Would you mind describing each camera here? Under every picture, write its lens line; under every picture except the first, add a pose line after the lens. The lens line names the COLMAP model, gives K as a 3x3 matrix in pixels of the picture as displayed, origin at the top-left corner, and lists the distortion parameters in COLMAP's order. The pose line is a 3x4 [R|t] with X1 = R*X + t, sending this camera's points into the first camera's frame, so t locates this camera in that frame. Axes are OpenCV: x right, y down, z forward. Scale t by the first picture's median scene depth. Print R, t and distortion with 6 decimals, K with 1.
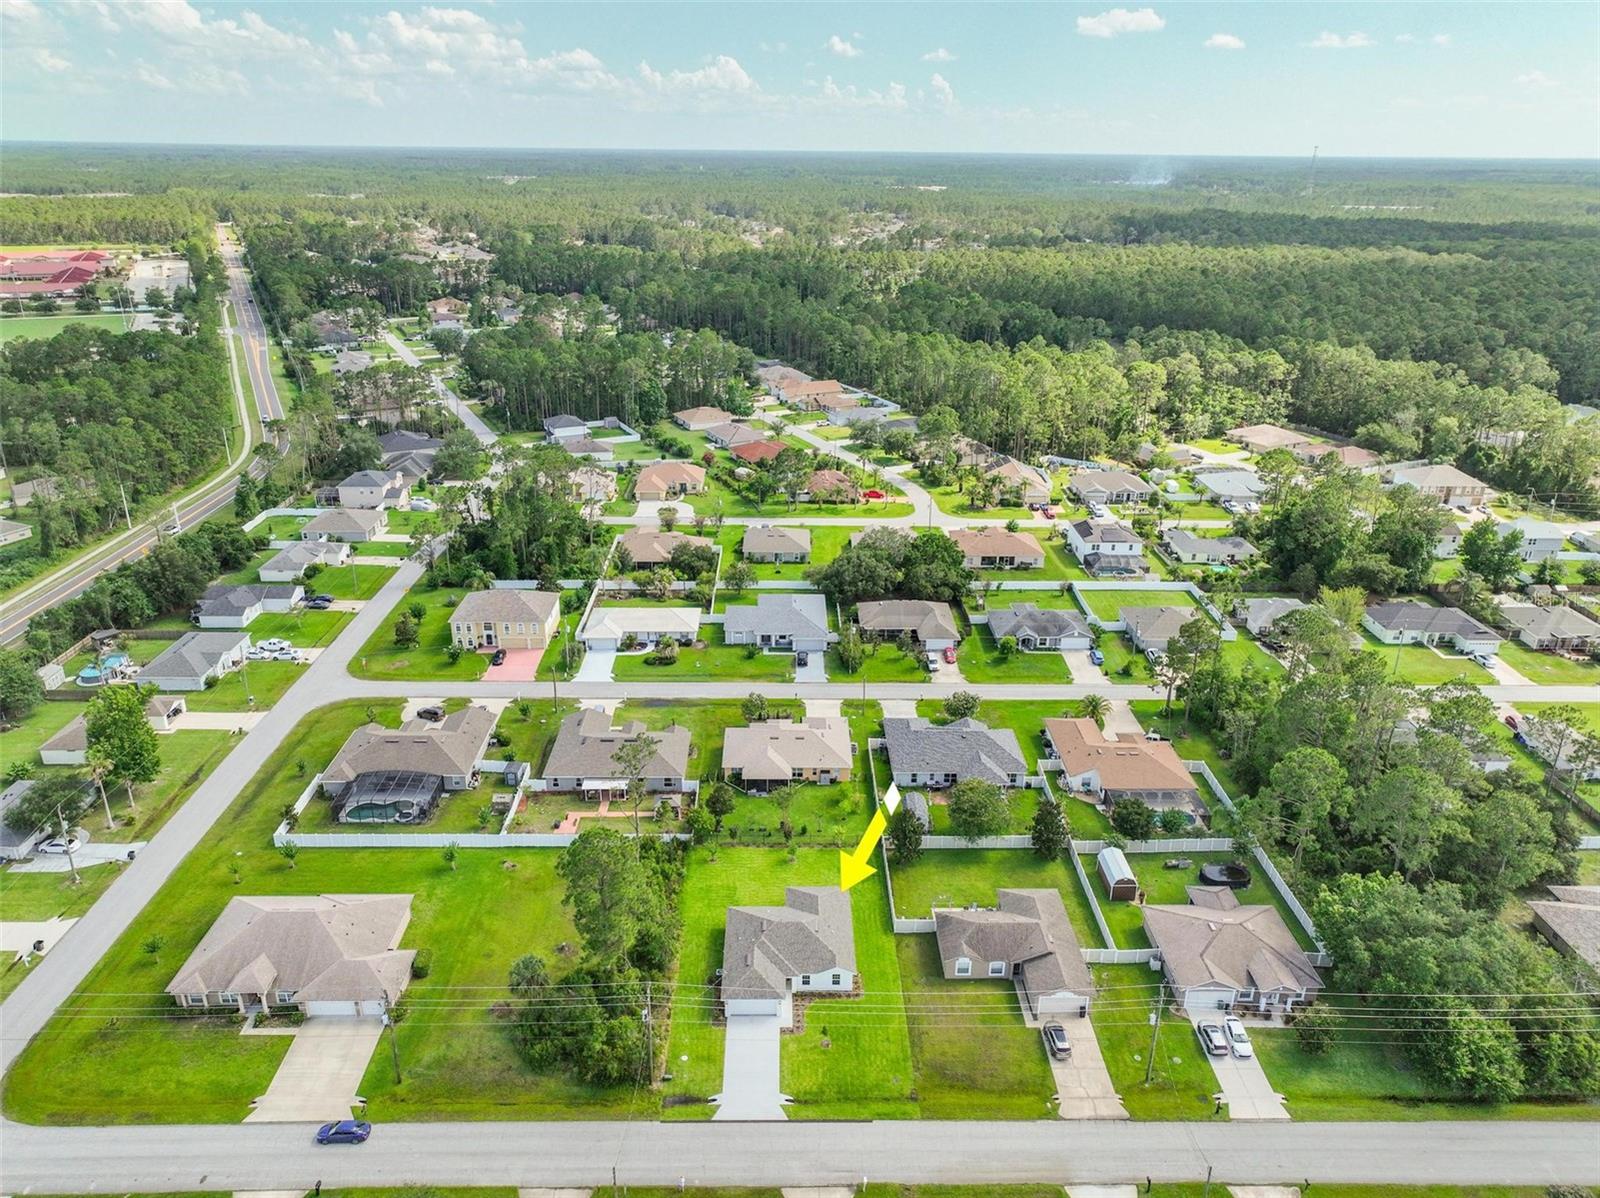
lens RADIAL K [[1126.9, 0, 800.0], [0, 1126.9, 599.0], [0, 0, 1]] dist [0.005196, 0.012022]
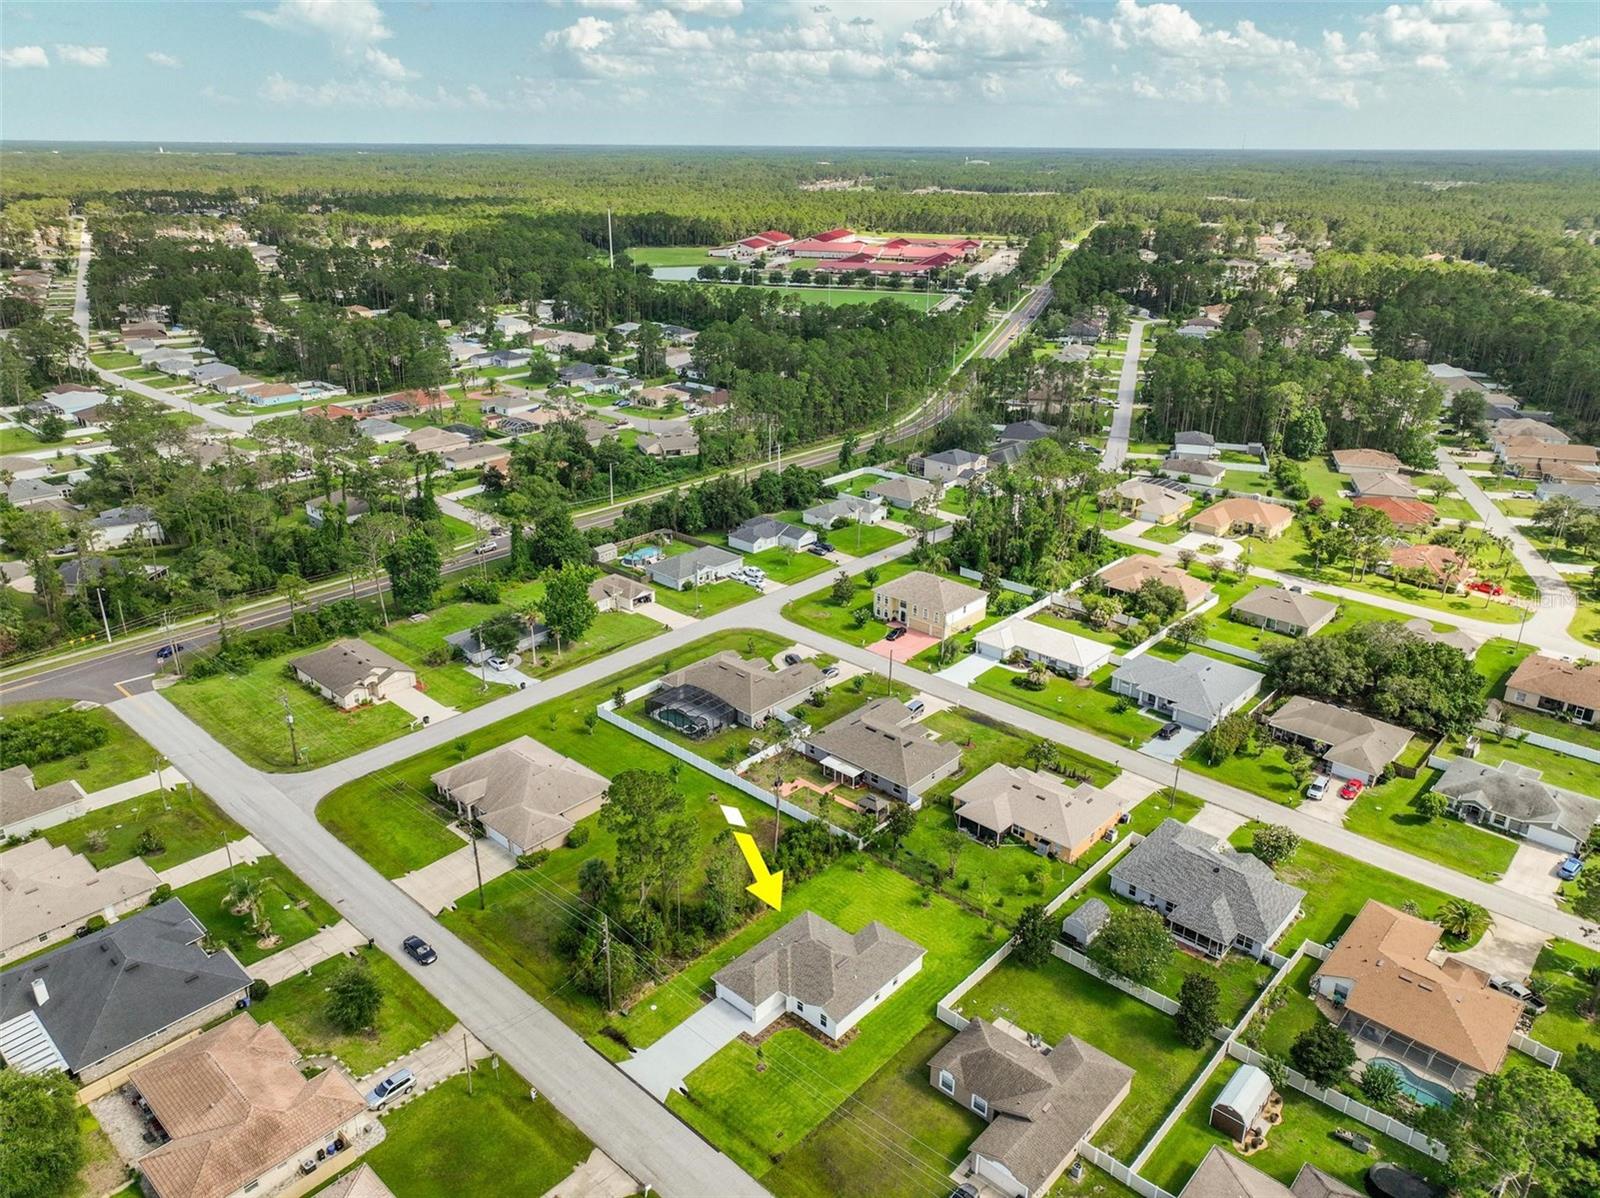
lens RADIAL K [[1126.9, 0, 800.0], [0, 1126.9, 599.0], [0, 0, 1]] dist [0.005196, 0.012022]
pose [[0.727554, 0.253850, -0.637358, 0.330314], [-0.255545, 0.962446, 0.091620, -0.053190], [0.636680, 0.096215, 0.765102, 0.141043]]
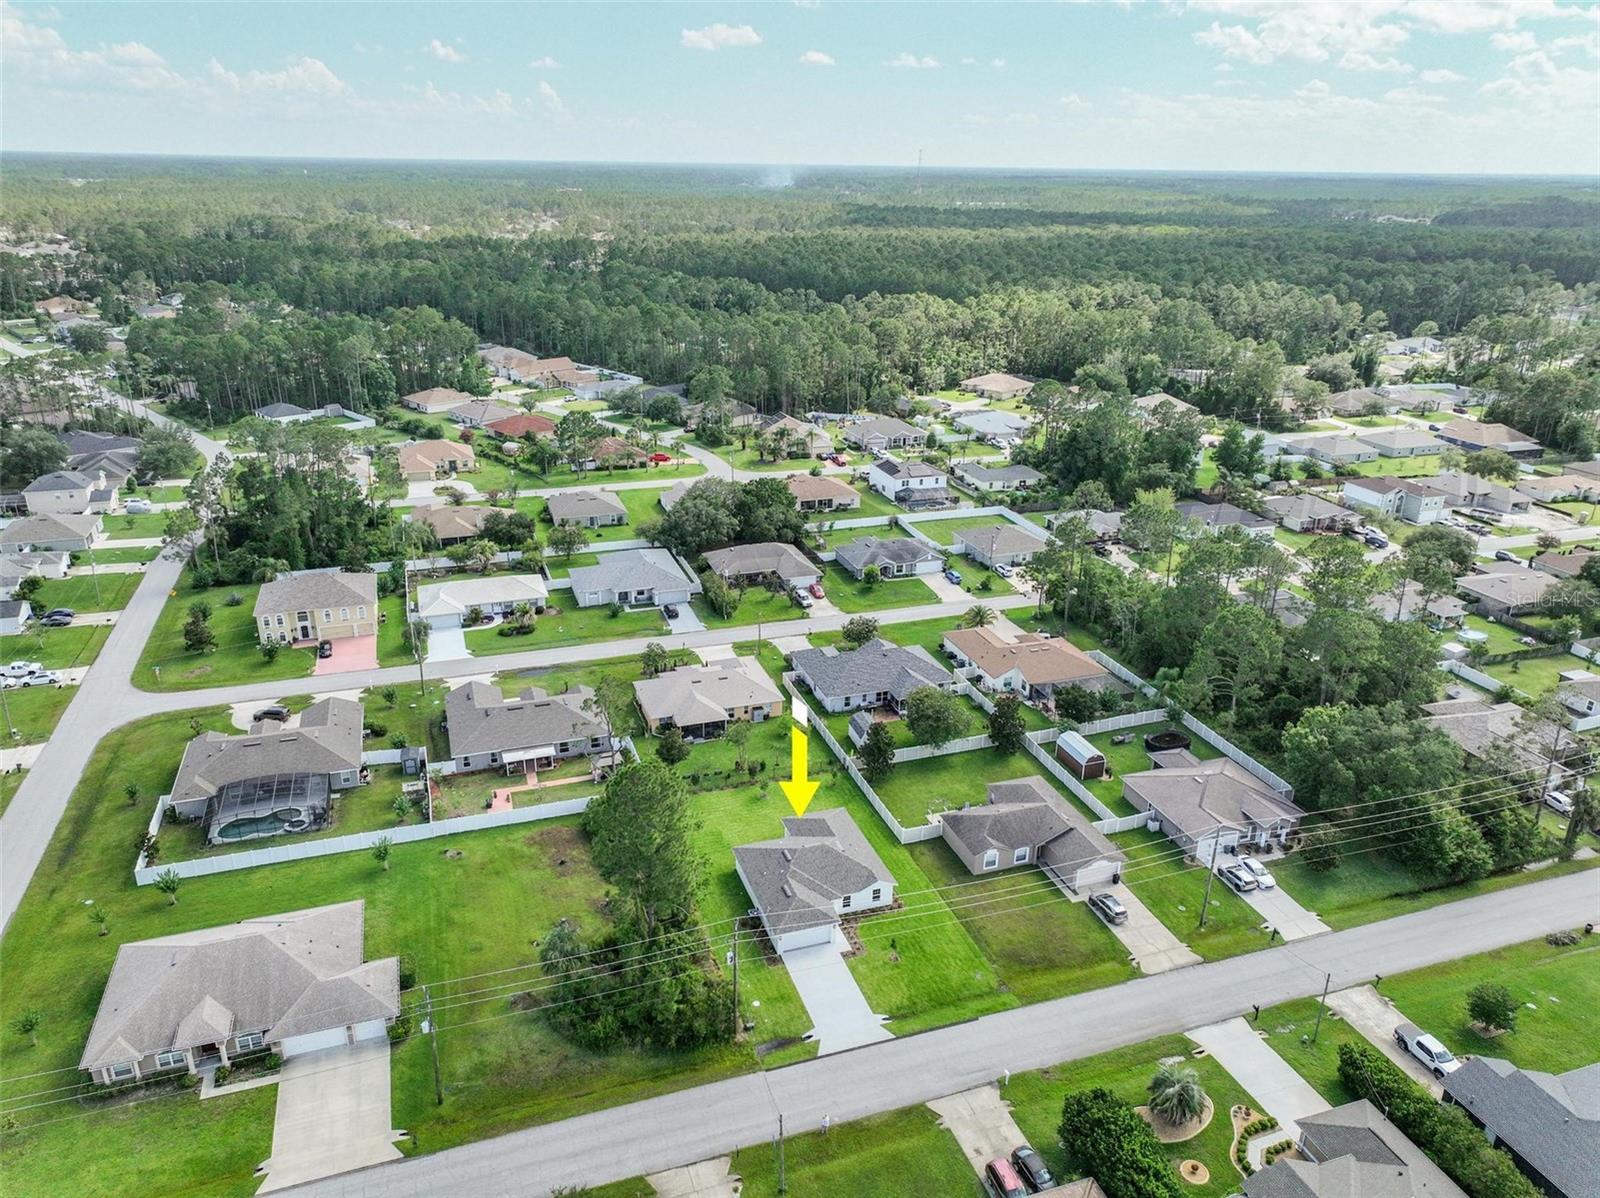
lens RADIAL K [[1138.4, 0, 801.2], [0, 1138.4, 566.7], [0, 0, 1]] dist [0.000053, 0.021507]
pose [[0.950015, -0.102371, 0.294943, -0.173709], [0.112727, 0.993458, -0.018280, 0.046816], [-0.291142, 0.050614, 0.955340, 0.059719]]
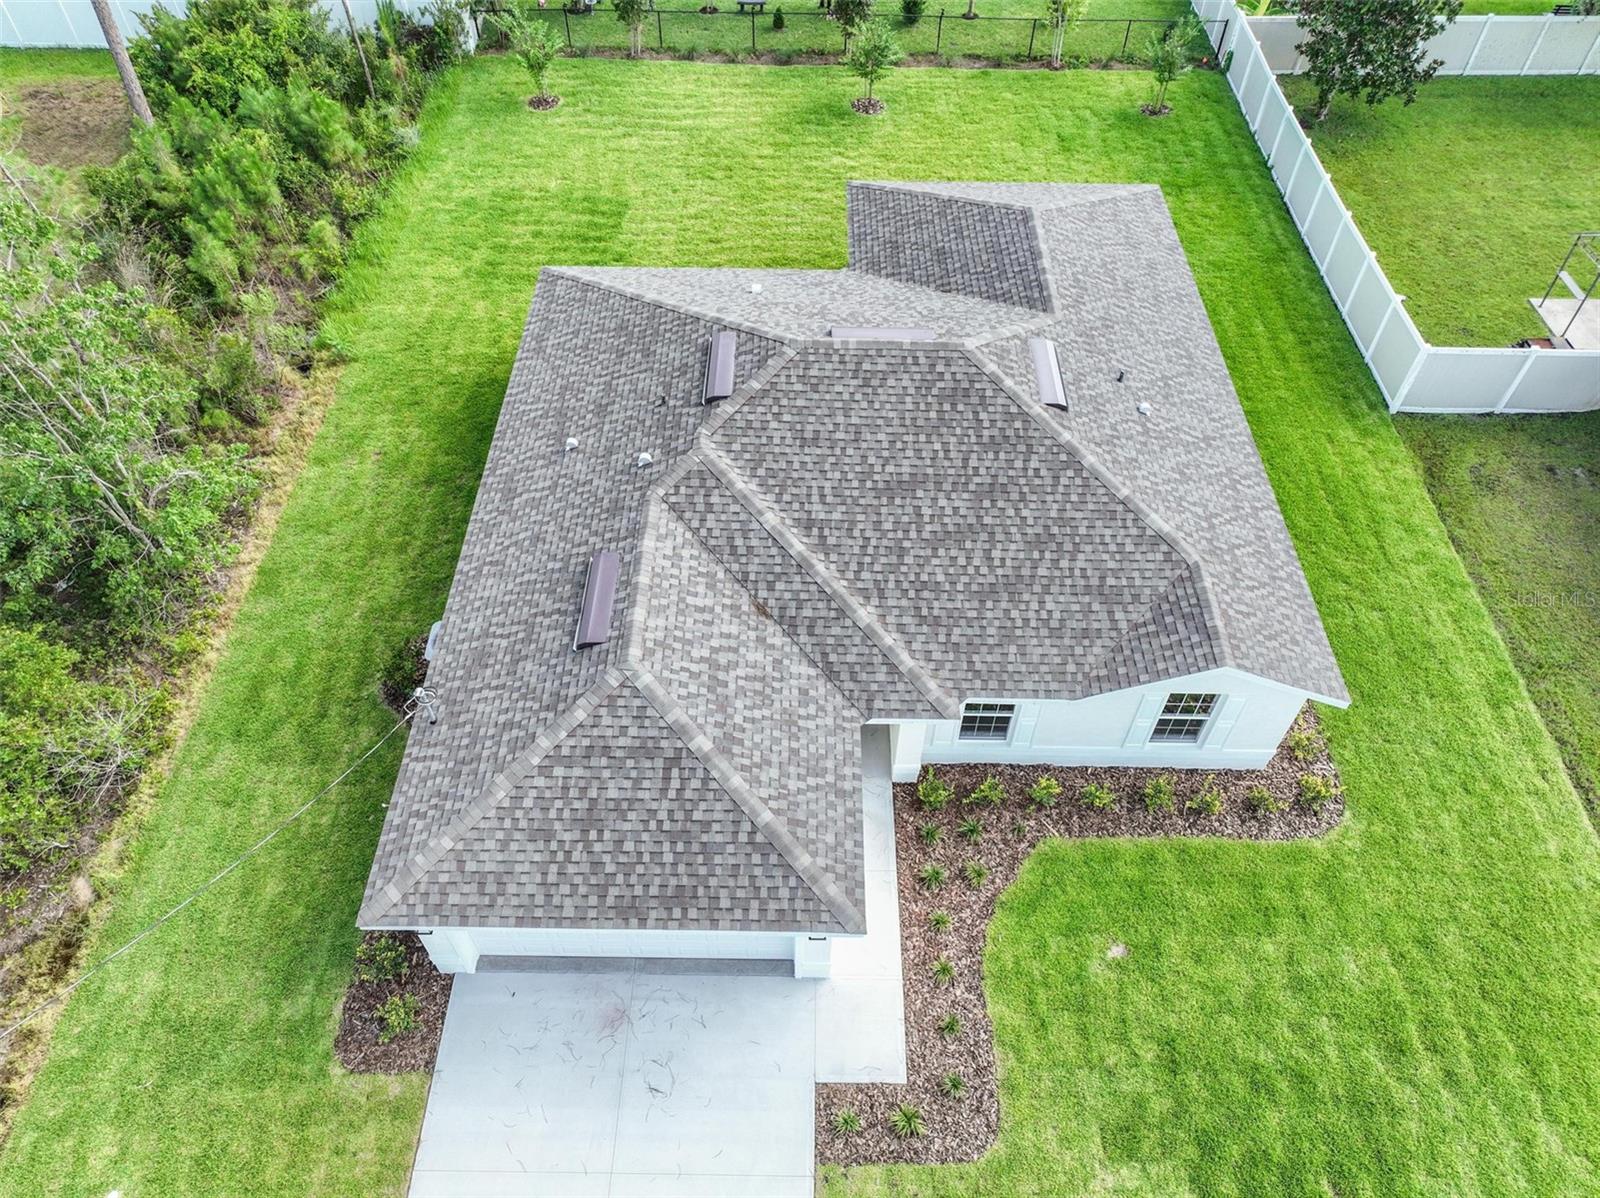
lens RADIAL K [[1126.9, 0, 800.0], [0, 1126.9, 599.0], [0, 0, 1]] dist [0.005196, 0.012022]
pose [[0.999661, 0.018787, -0.018020, -0.011029], [-0.008310, 0.886295, 0.463047, 0.156708], [0.024670, -0.462740, 0.886150, 0.539822]]
